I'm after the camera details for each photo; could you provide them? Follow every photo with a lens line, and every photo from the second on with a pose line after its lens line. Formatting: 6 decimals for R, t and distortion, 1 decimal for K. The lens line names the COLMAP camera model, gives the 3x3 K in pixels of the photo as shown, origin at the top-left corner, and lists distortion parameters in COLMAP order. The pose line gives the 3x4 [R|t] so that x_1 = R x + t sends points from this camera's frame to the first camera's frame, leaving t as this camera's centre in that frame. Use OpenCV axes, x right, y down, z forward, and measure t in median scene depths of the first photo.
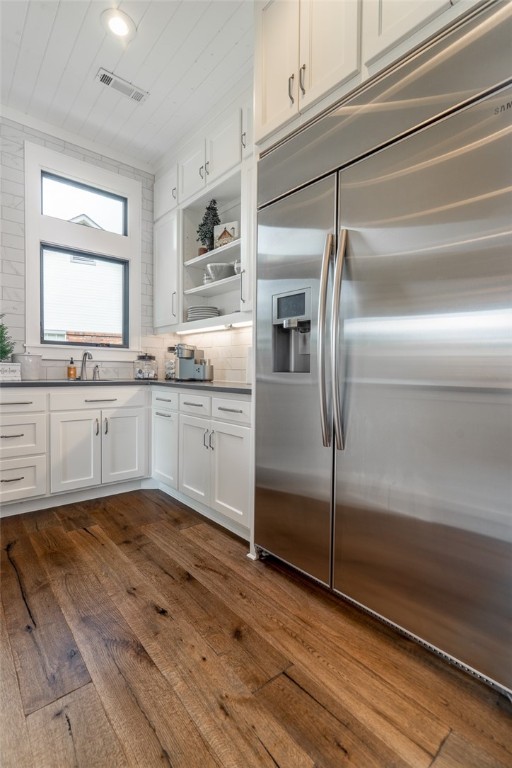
lens RADIAL K [[349.1, 0, 249.2], [0, 349.1, 379.2], [0, 0, 1]] dist [-0.009513, 0.003689]
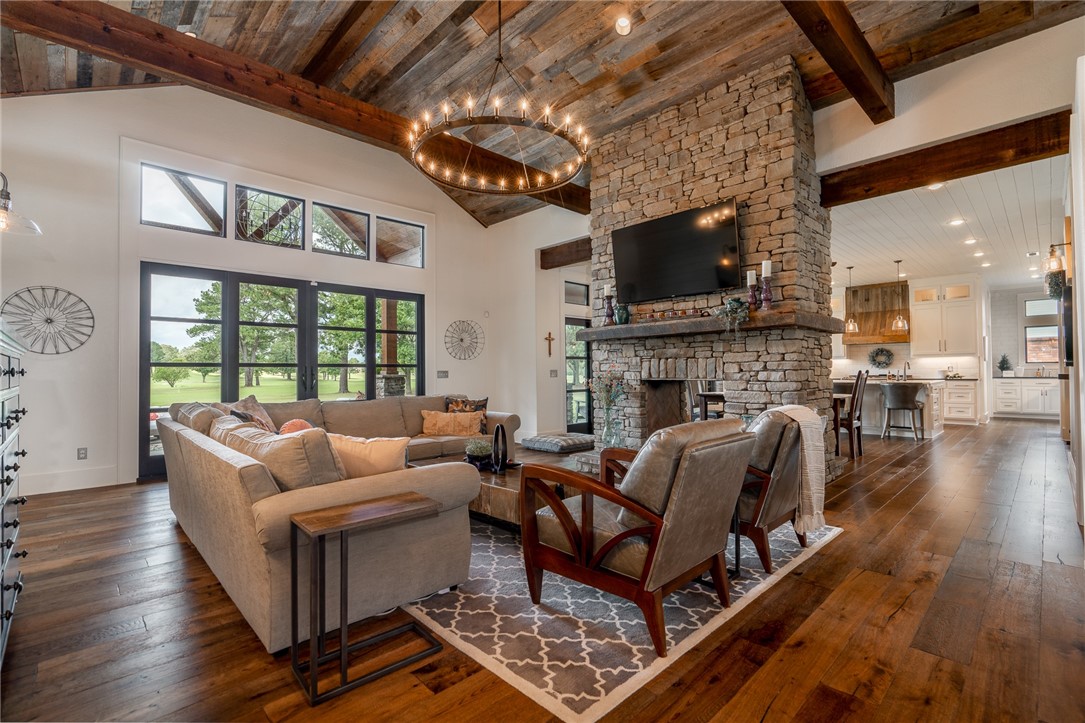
lens RADIAL K [[493.3, 0, 546.5], [0, 493.3, 362.5], [0, 0, 1]] dist [-0.009513, 0.003689]
pose [[0.077993, -0.030749, -0.996480, 2.863149], [-0.017462, 0.999329, -0.032204, 0.078317], [0.996801, 0.019912, 0.077403, -2.958606]]
